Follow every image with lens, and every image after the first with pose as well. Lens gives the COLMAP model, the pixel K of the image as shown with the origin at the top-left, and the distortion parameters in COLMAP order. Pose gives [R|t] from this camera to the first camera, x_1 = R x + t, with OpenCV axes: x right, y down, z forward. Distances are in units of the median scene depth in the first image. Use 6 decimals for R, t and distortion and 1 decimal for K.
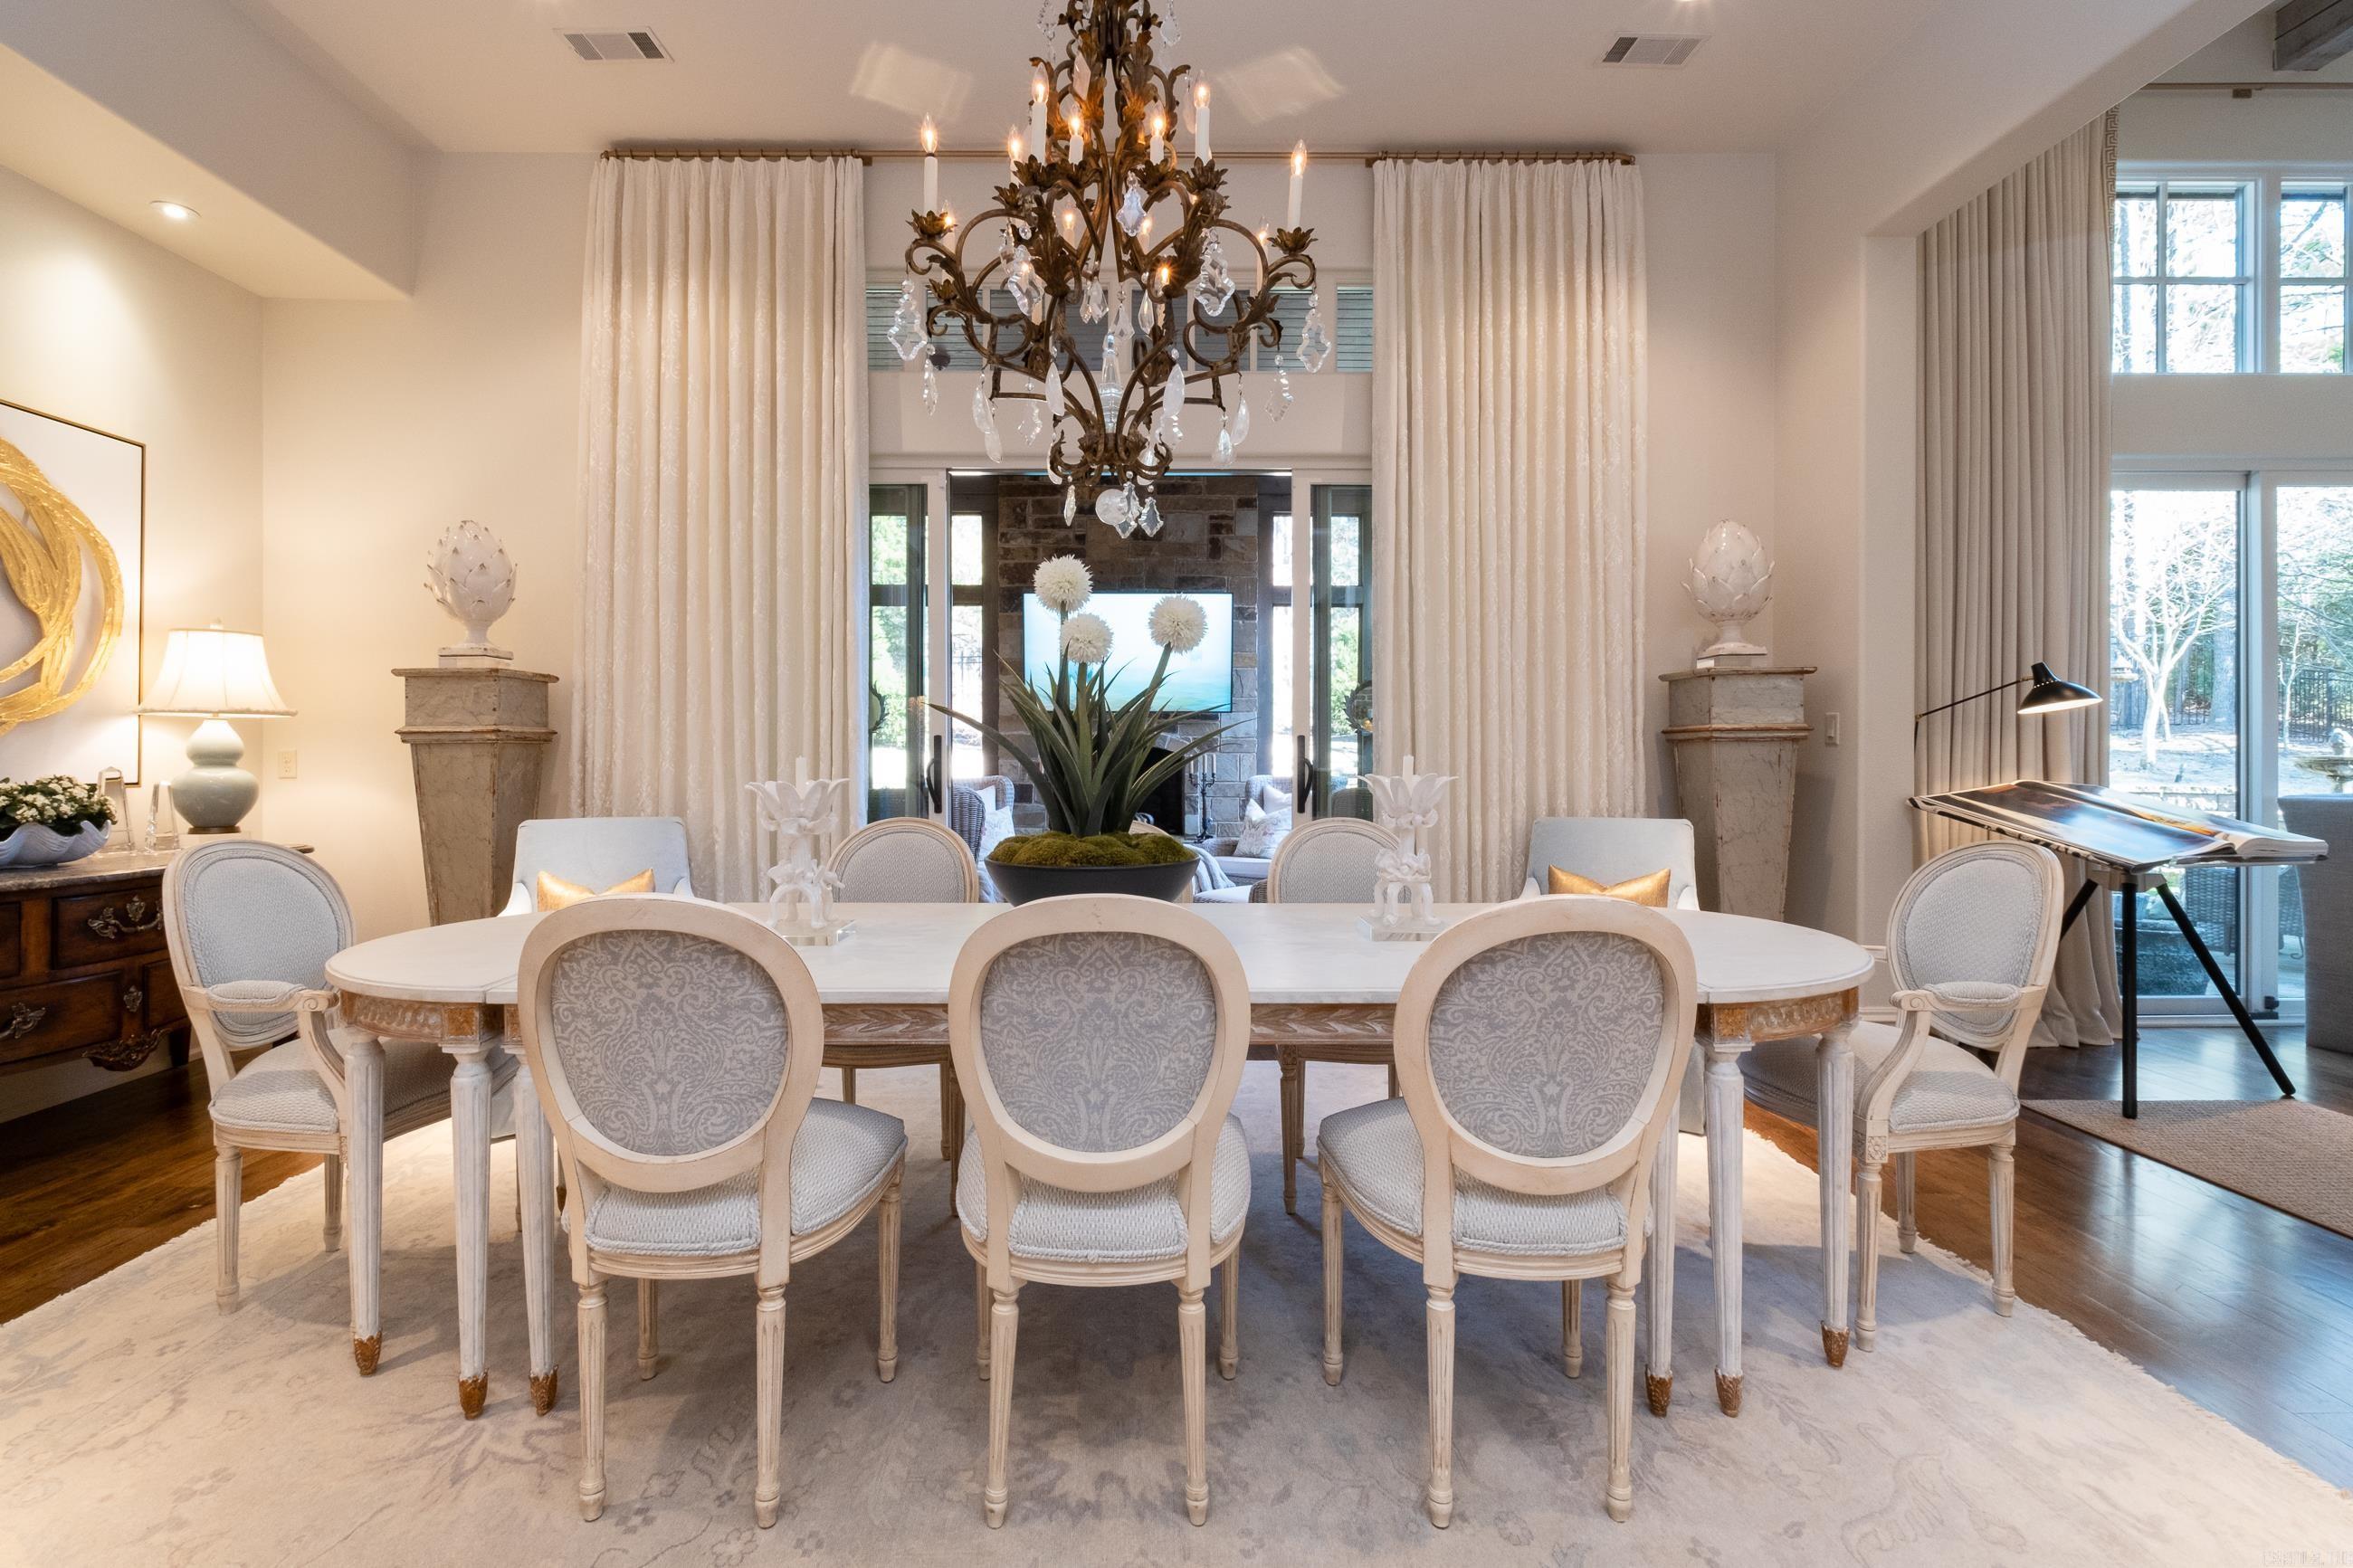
lens RADIAL K [[1023.6, 0, 1168.8], [0, 1023.6, 753.8], [0, 0, 1]] dist [-0.000354, -0.000009]
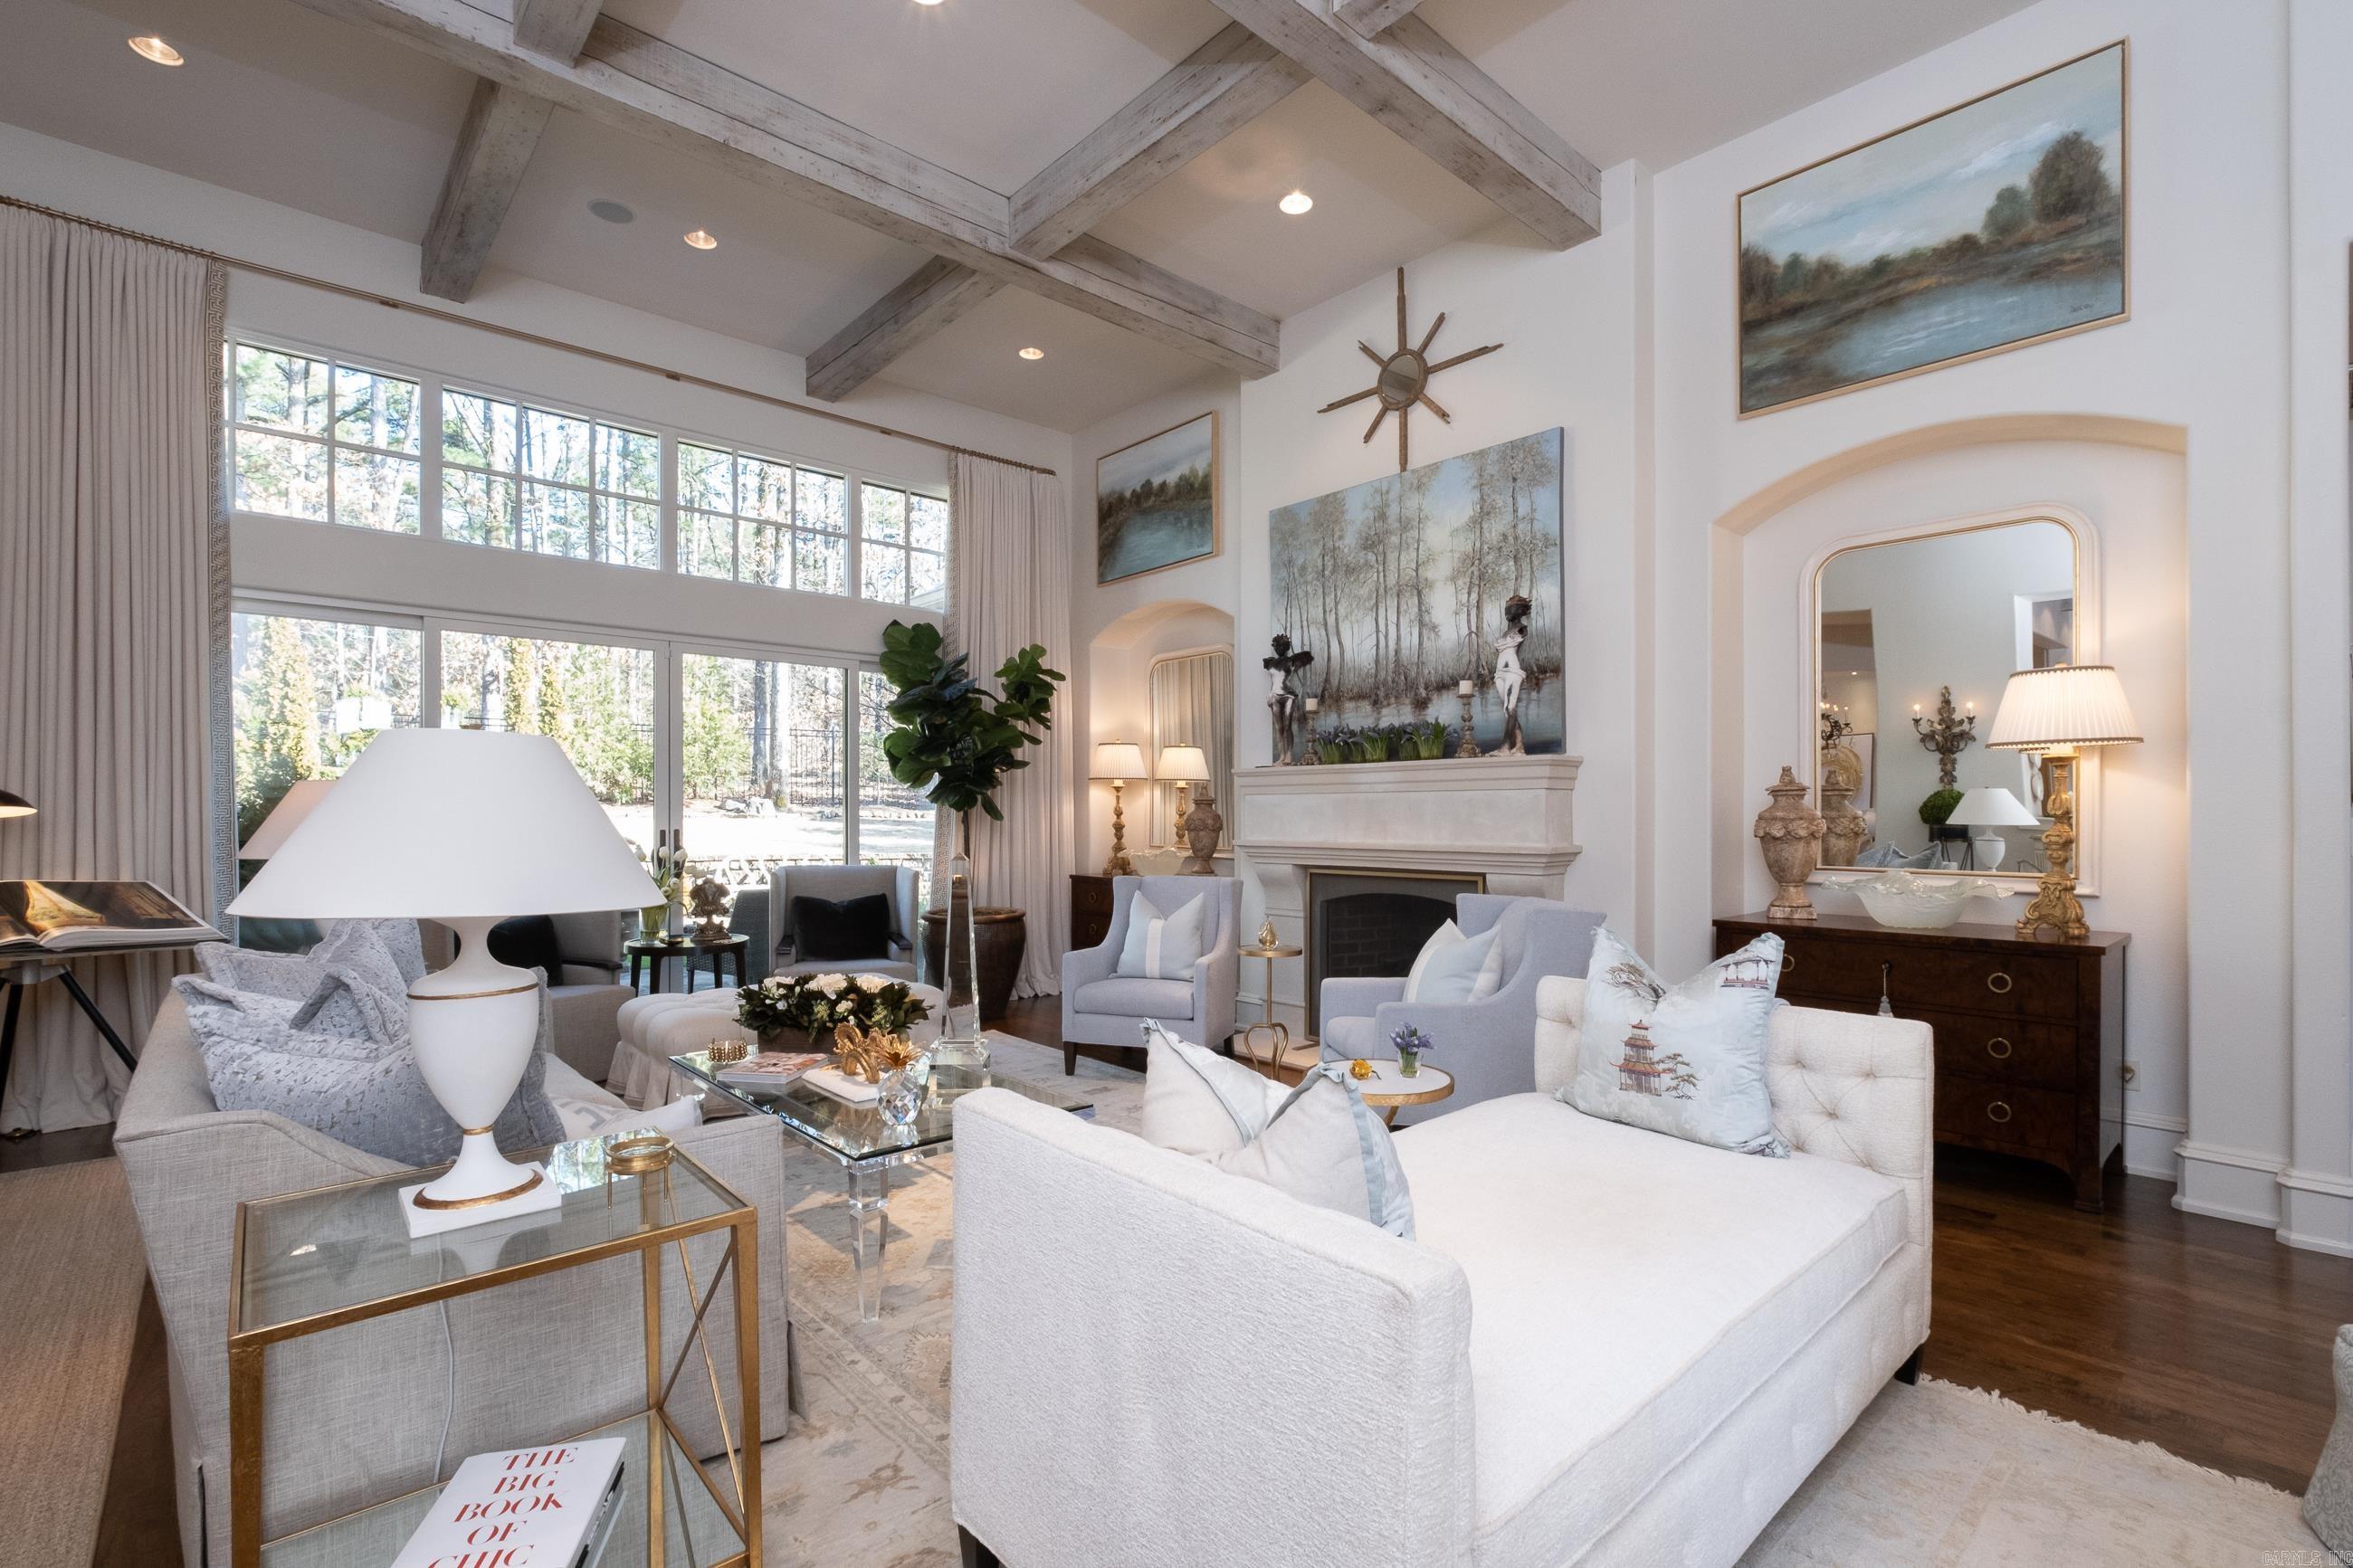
lens RADIAL K [[1054.8, 0, 1161.3], [0, 1054.8, 819.5], [0, 0, 1]] dist [-0.002962, -0.001156]
pose [[0.755668, -0.001286, 0.654954, 0.944681], [-0.000273, 0.999997, 0.002278, -0.037814], [-0.654955, -0.001900, 0.755666, -0.556392]]
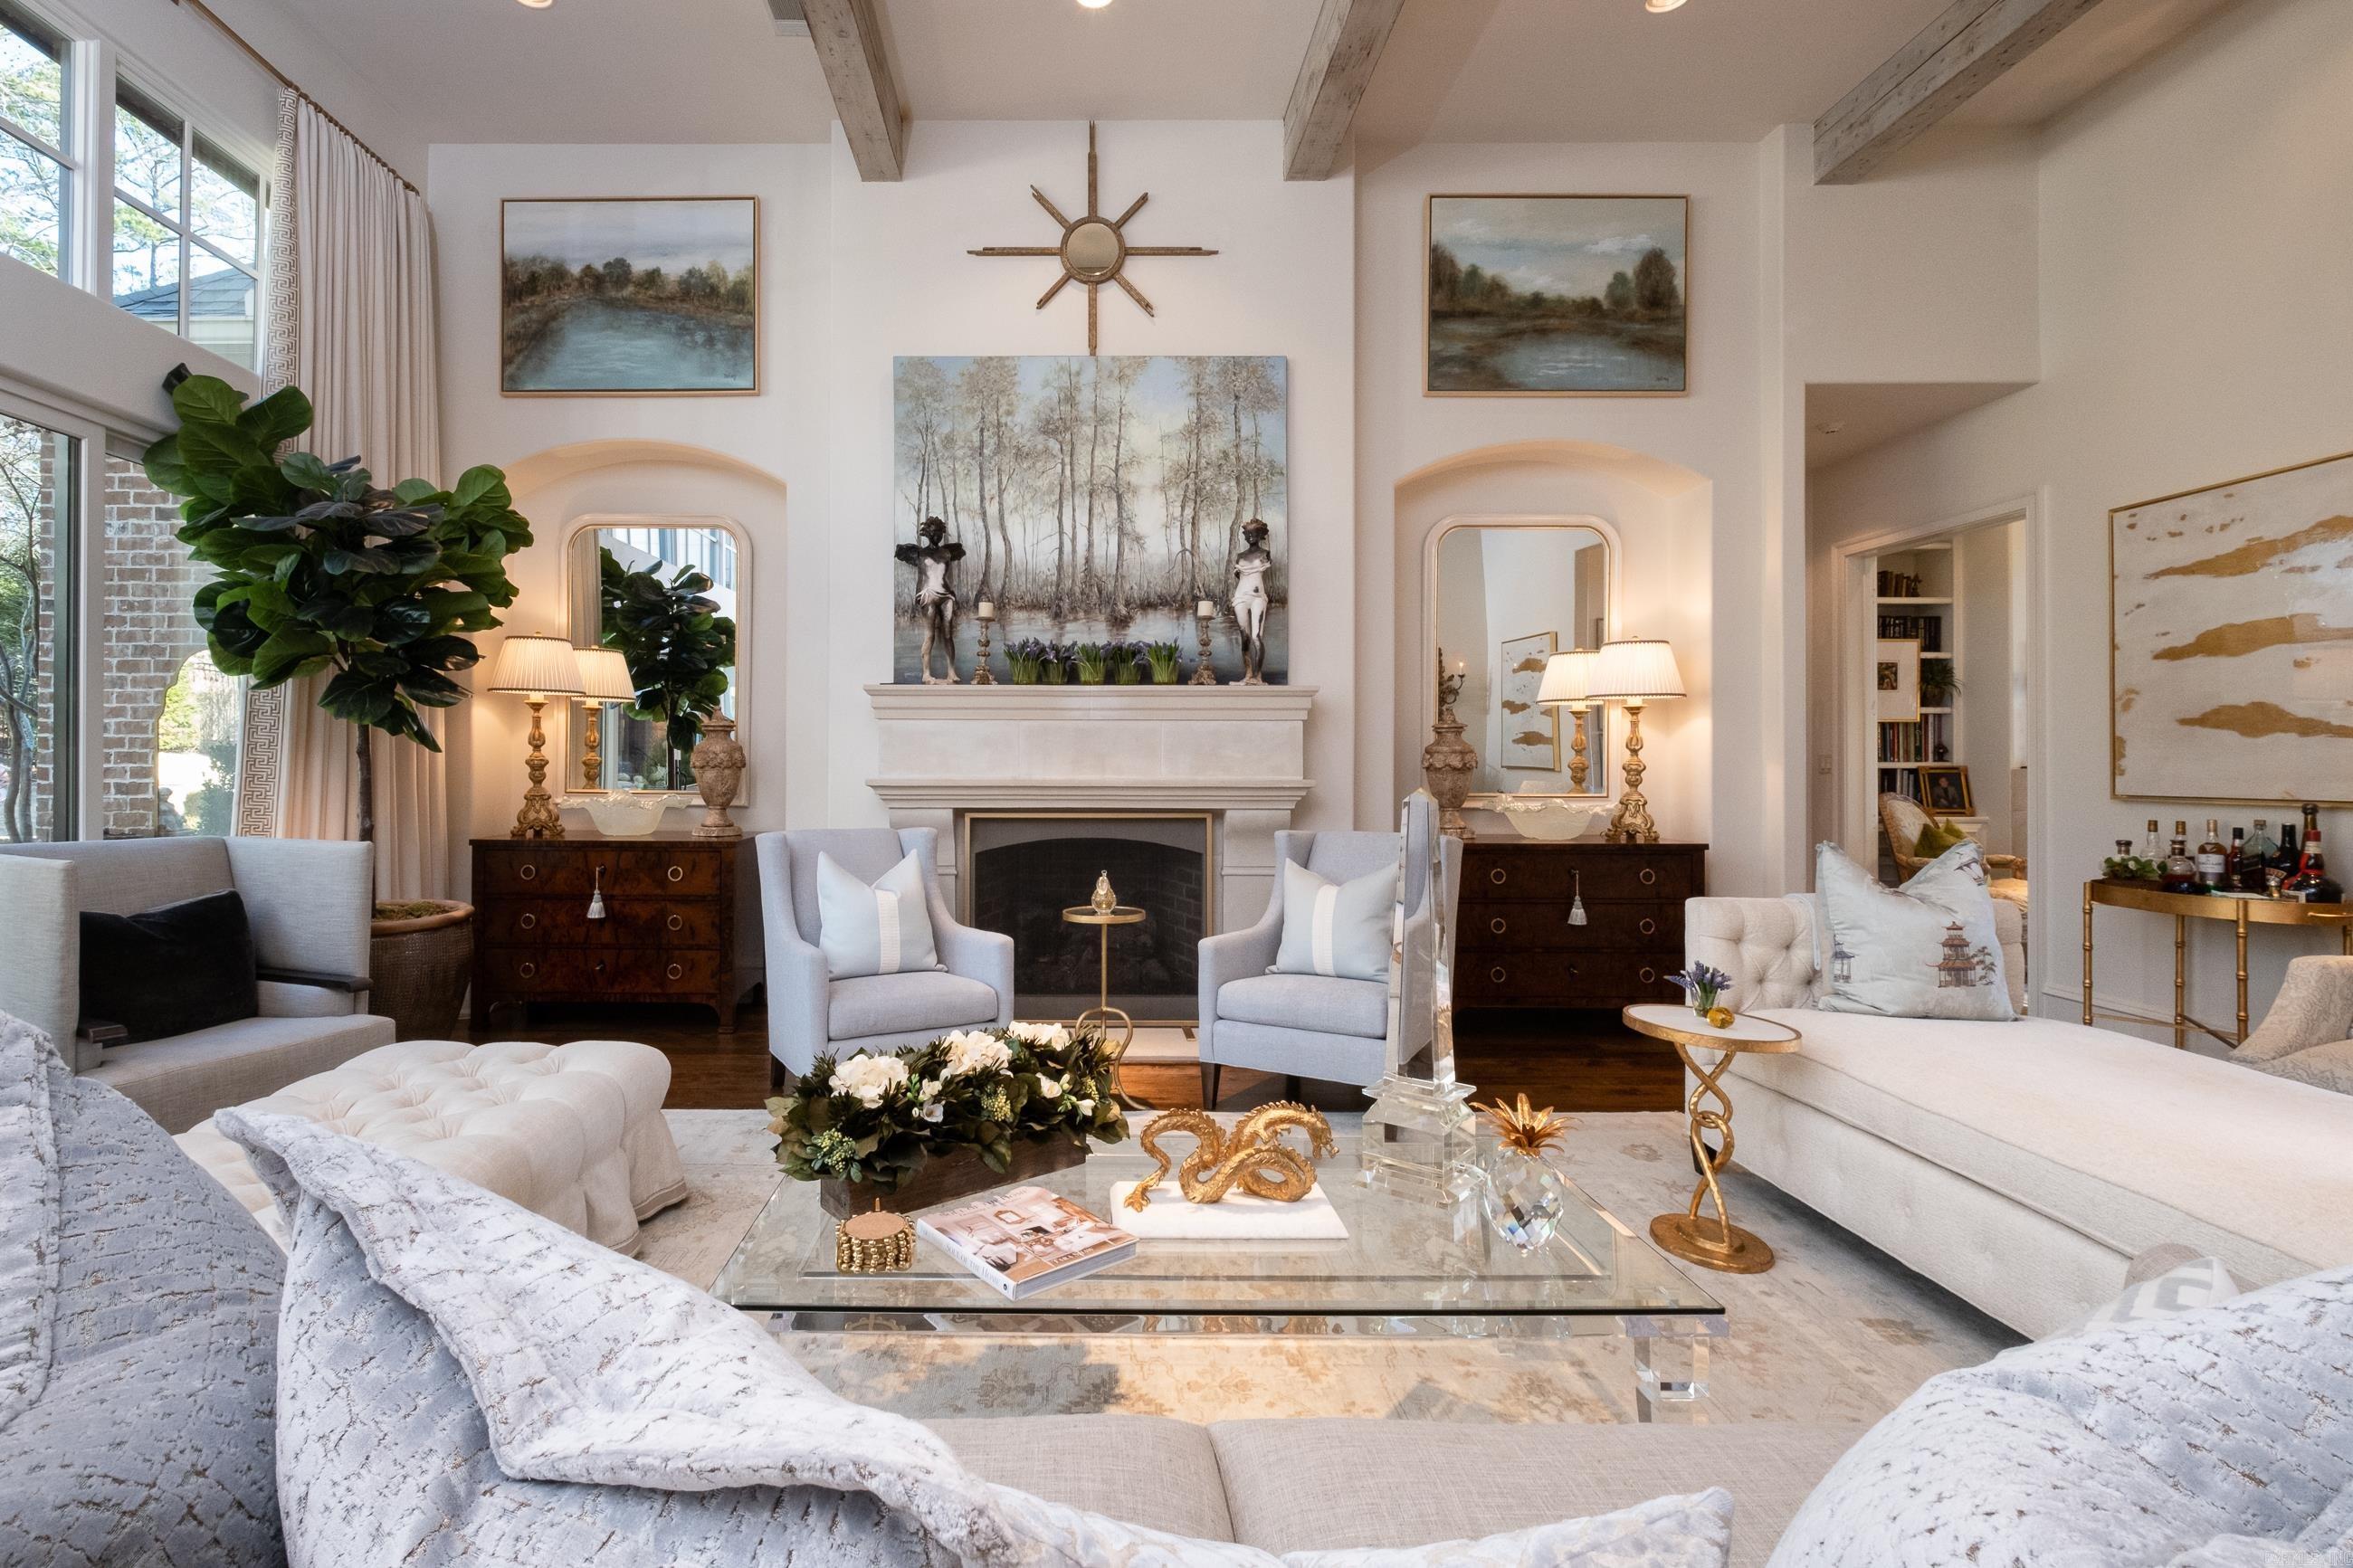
lens RADIAL K [[1099.7, 0, 1055.4], [0, 1099.7, 756.9], [0, 0, 1]] dist [-0.003458, -0.000409]
pose [[0.020446, 0.006122, 0.999772, 0.833973], [-0.001407, 0.999980, -0.006095, -0.022345], [-0.999790, -0.001282, 0.020454, 0.268005]]
